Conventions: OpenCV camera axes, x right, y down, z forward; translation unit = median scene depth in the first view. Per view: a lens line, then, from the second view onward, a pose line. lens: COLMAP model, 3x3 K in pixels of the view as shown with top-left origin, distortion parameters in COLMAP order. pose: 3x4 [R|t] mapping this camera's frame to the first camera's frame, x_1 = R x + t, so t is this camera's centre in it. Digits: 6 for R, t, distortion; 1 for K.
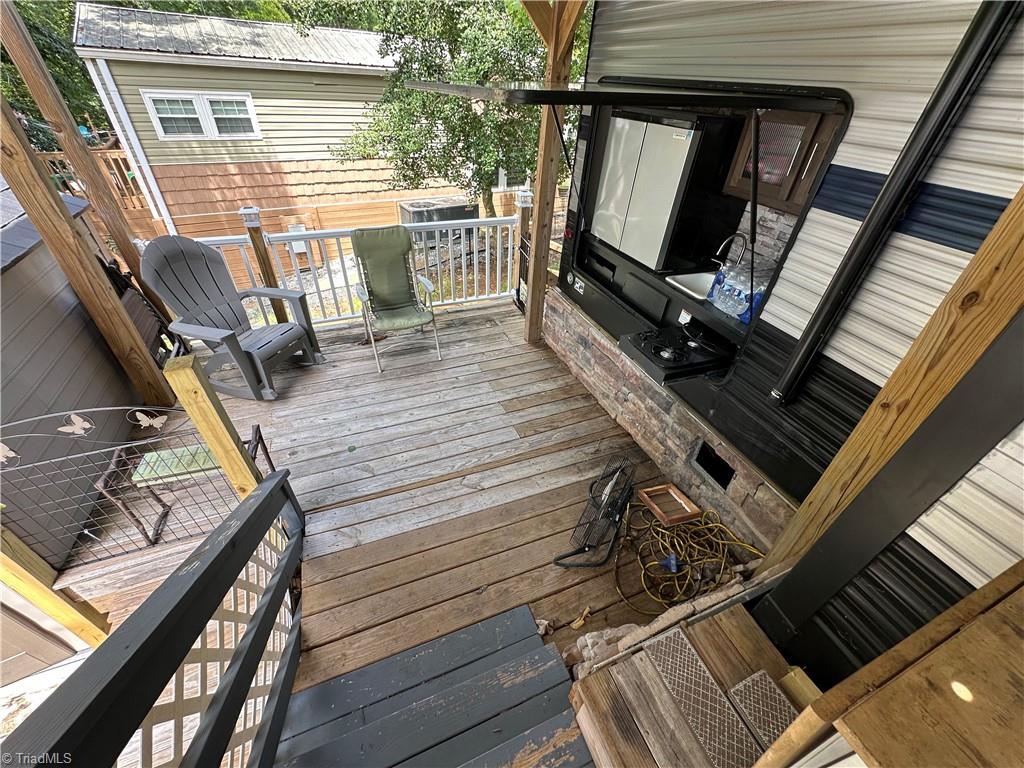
lens RADIAL K [[409.7, 0, 515.8], [0, 409.7, 384.7], [0, 0, 1]] dist [-0.002312, 0.000070]
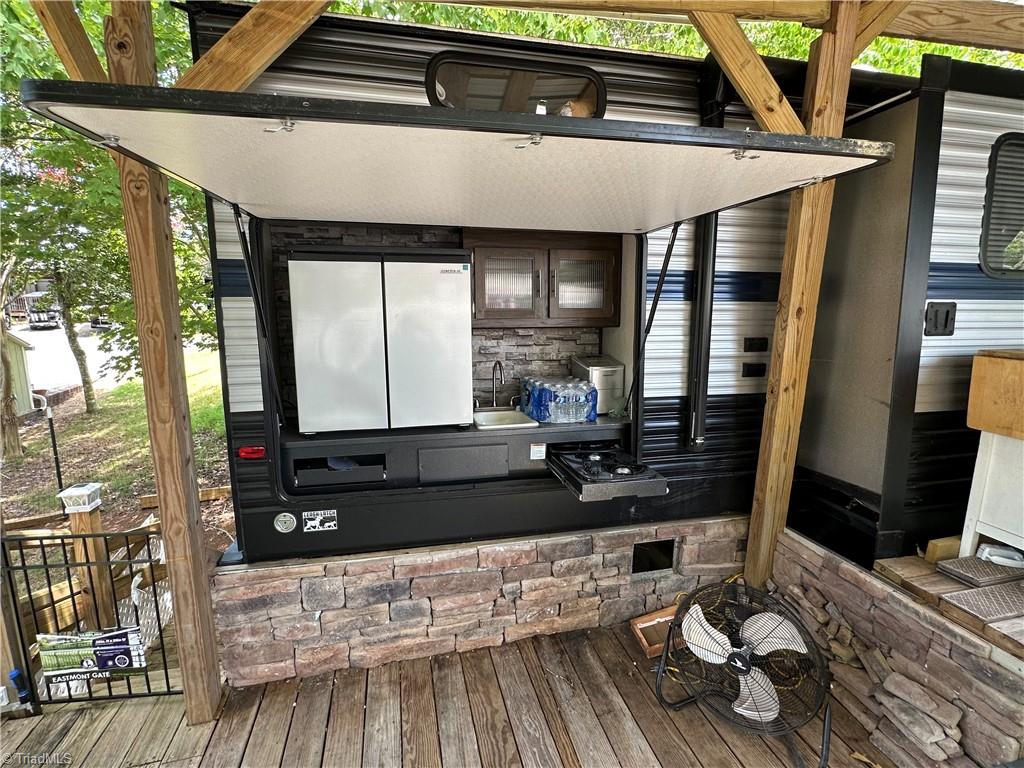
lens RADIAL K [[474.8, 0, 511.4], [0, 474.8, 387.4], [0, 0, 1]] dist [-0.005074, 0.000017]
pose [[0.162880, -0.205162, 0.965080, -0.384325], [0.600046, 0.797055, 0.068170, -0.270769], [-0.783208, 0.567989, 0.252931, 0.524345]]
